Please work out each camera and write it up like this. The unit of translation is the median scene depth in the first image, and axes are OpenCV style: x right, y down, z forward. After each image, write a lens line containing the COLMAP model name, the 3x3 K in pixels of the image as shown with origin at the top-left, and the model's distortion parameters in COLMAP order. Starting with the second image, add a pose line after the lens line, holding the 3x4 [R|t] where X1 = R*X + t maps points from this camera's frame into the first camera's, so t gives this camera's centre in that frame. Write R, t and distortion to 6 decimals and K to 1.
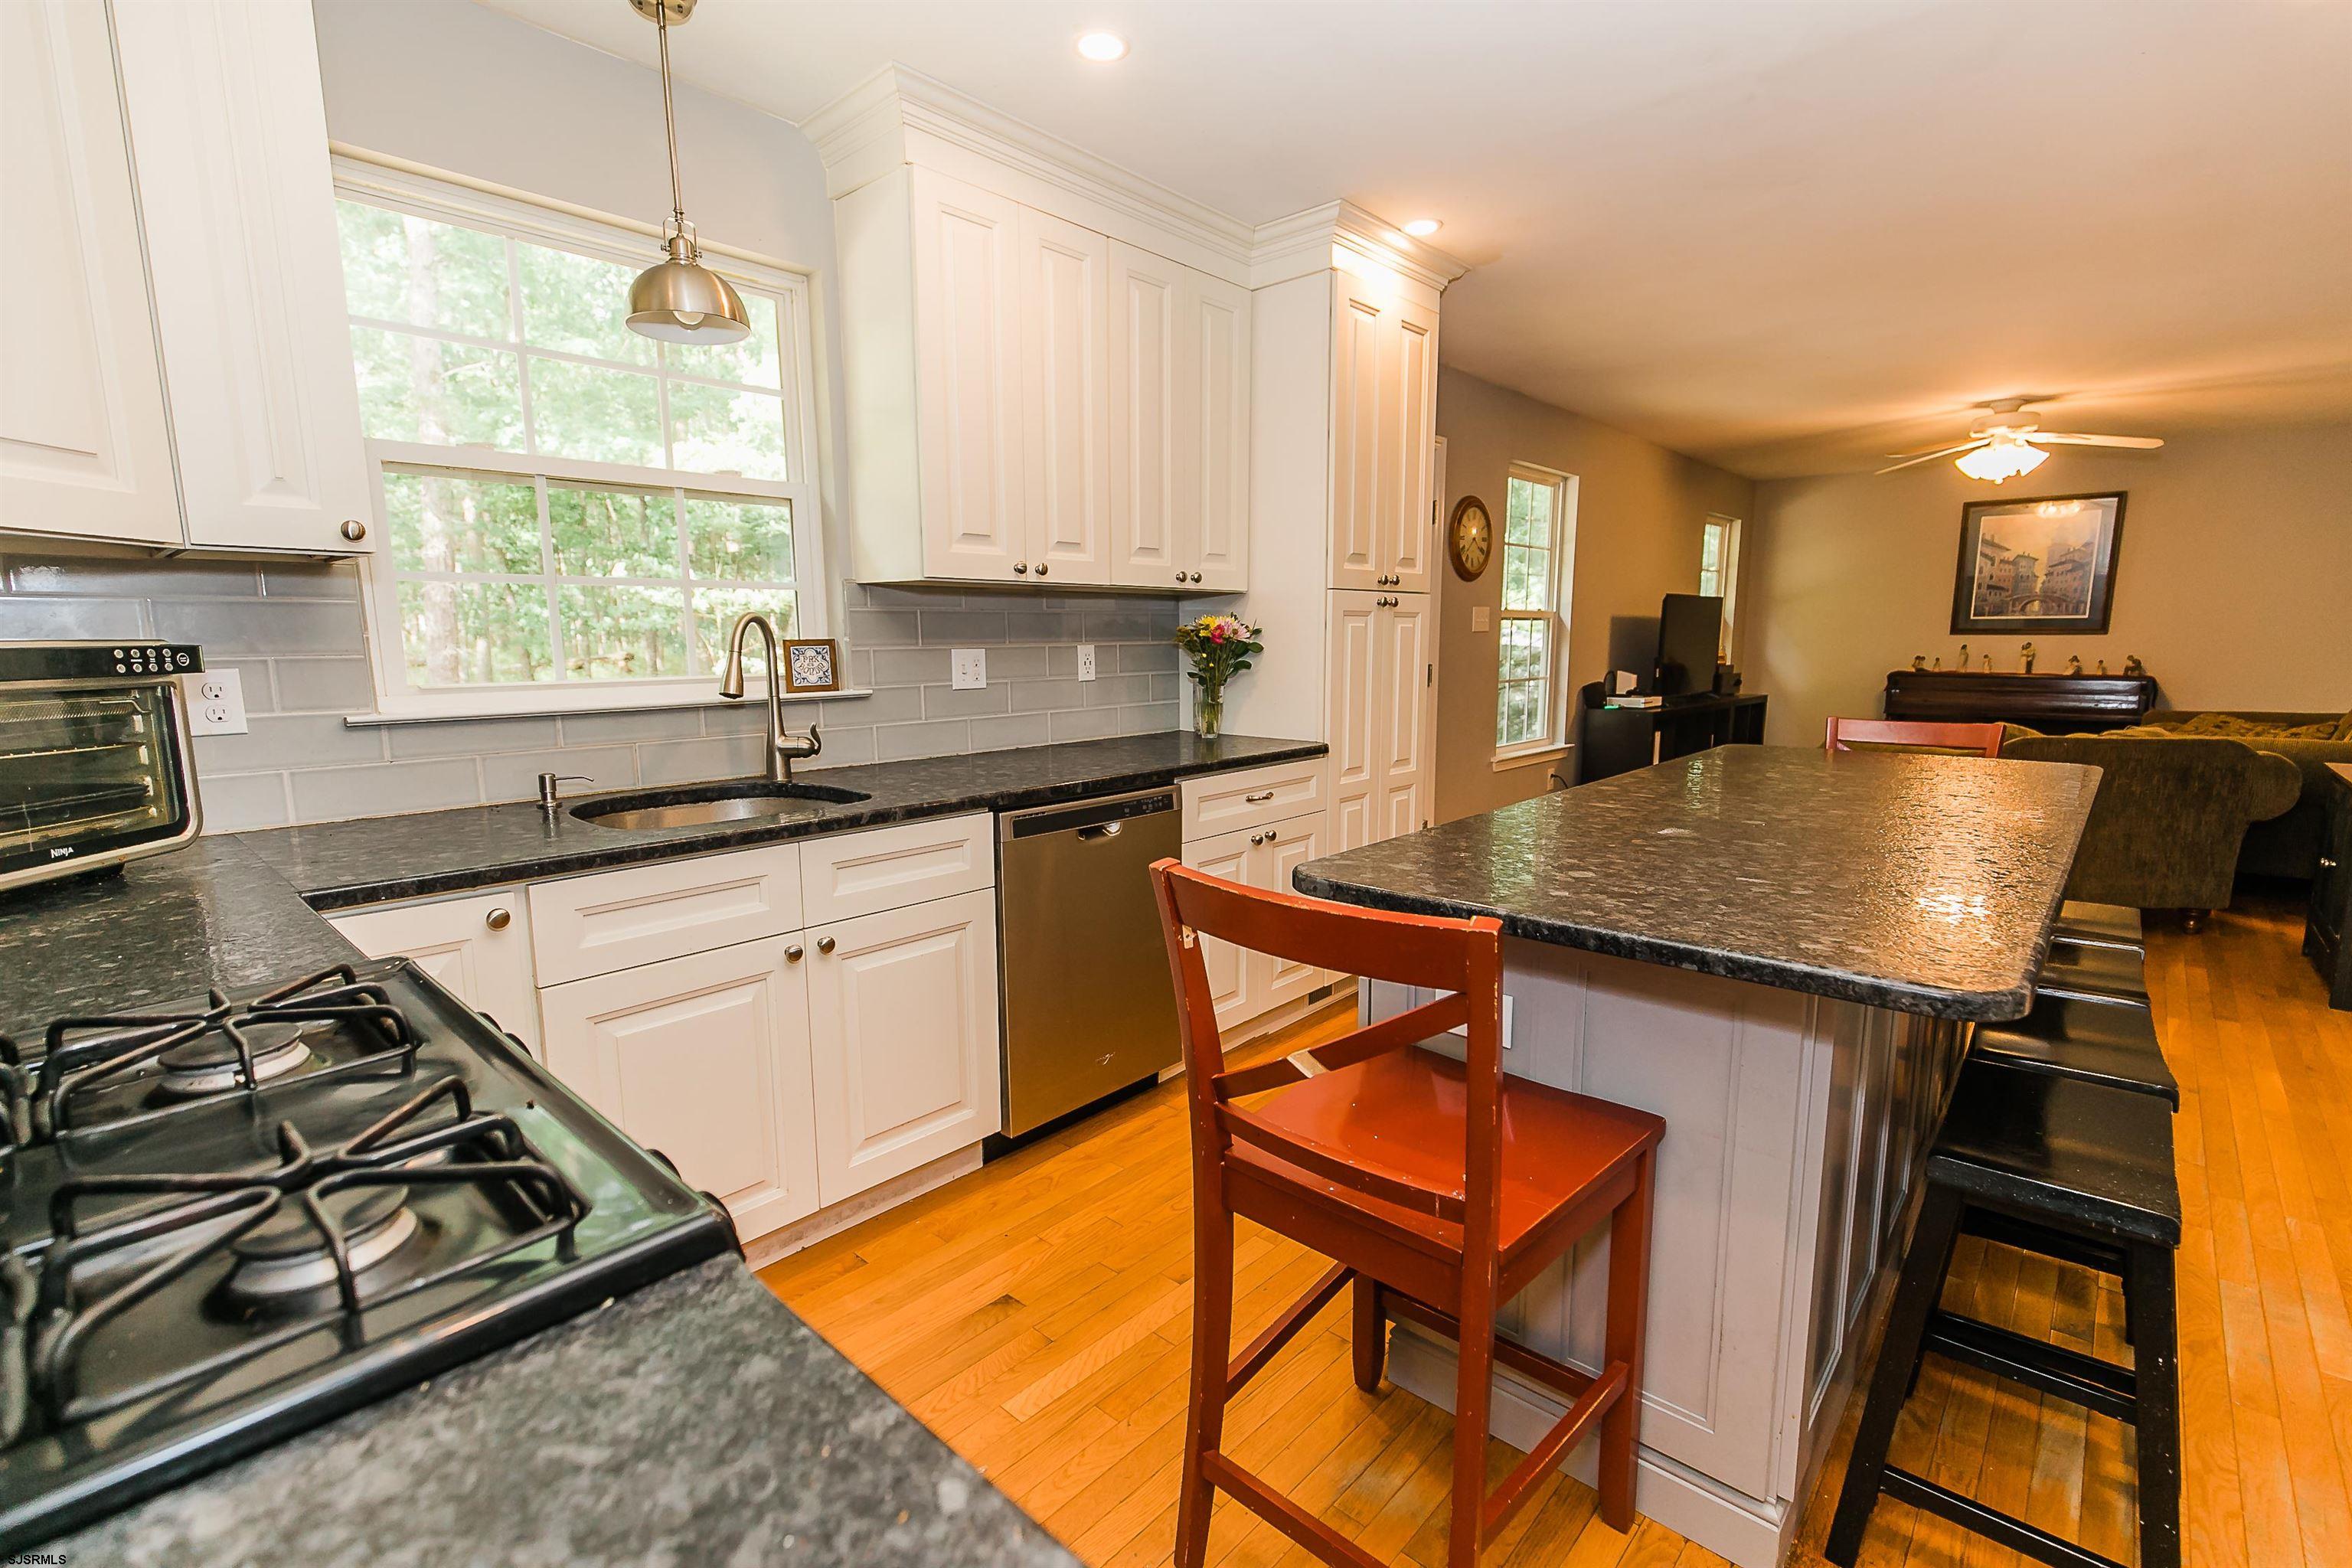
lens RADIAL K [[1054.7, 0, 1174.4], [0, 1054.7, 792.4], [0, 0, 1]] dist [0.007822, -0.002168]
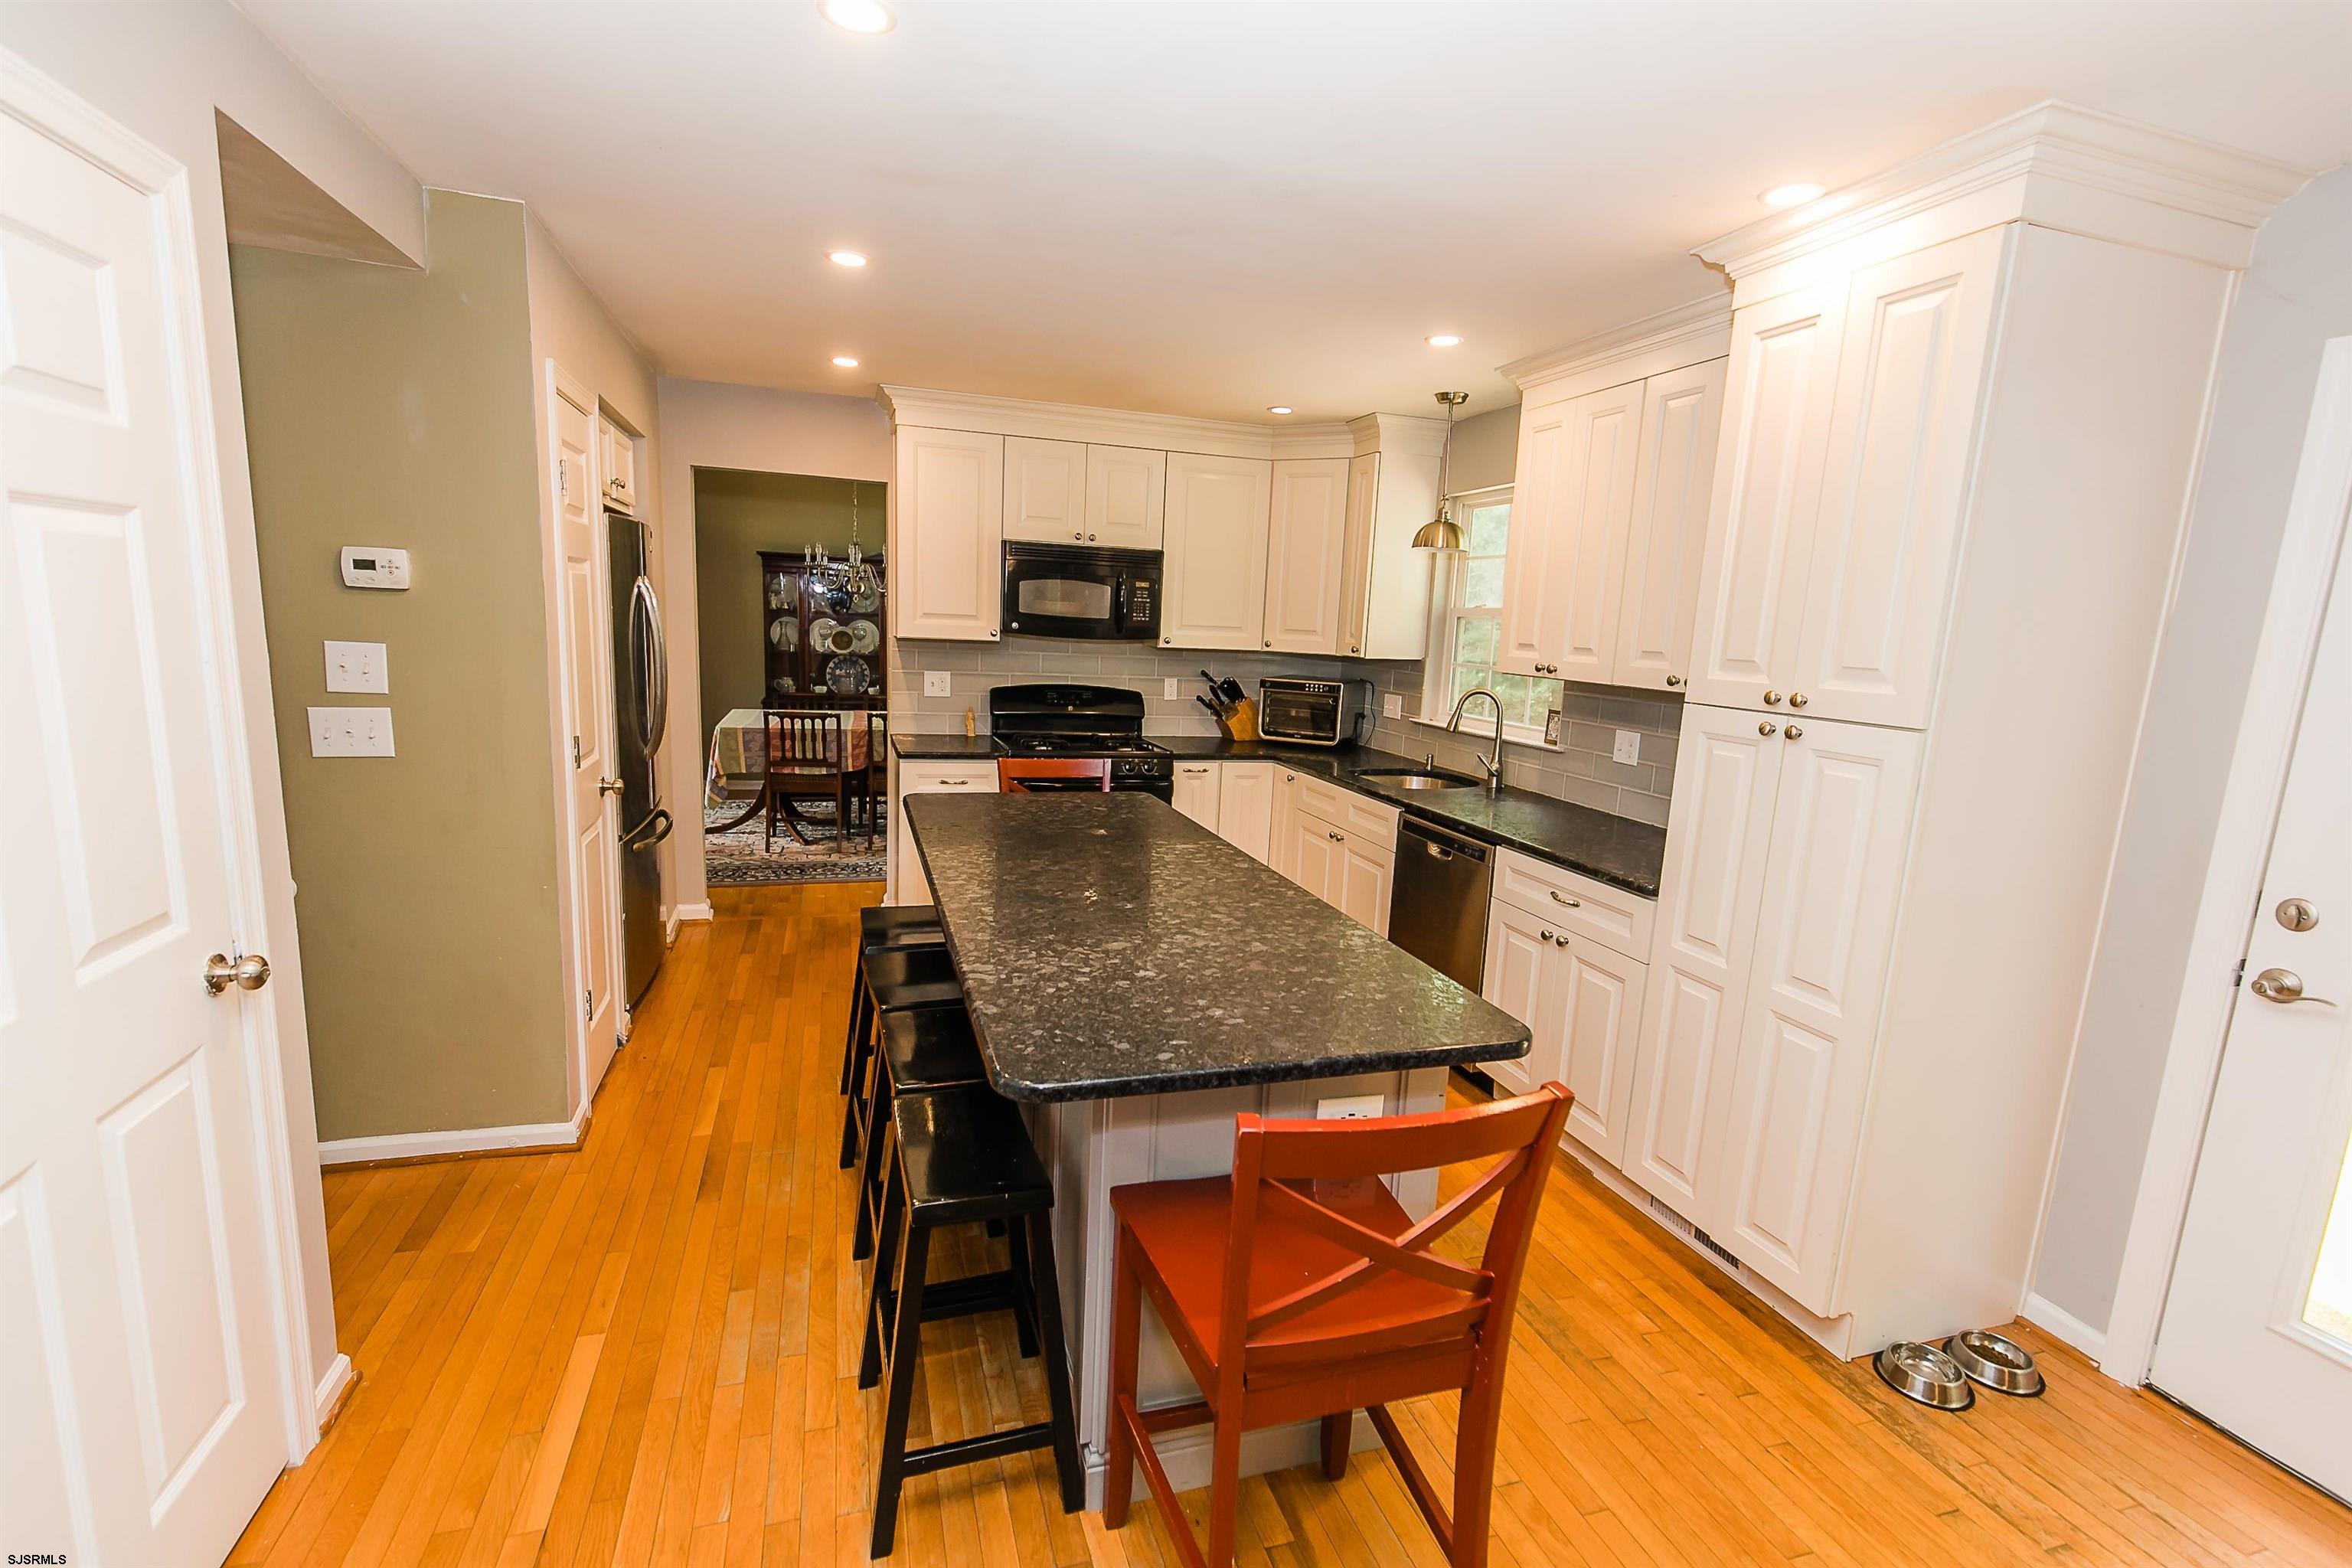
lens RADIAL K [[1054.7, 0, 1174.4], [0, 1054.7, 792.4], [0, 0, 1]] dist [0.007822, -0.002168]
pose [[-0.504791, 0.122592, -0.854493, 1.152358], [-0.174996, 0.954780, 0.240359, -0.277976], [0.845318, 0.270864, -0.460511, 1.163630]]
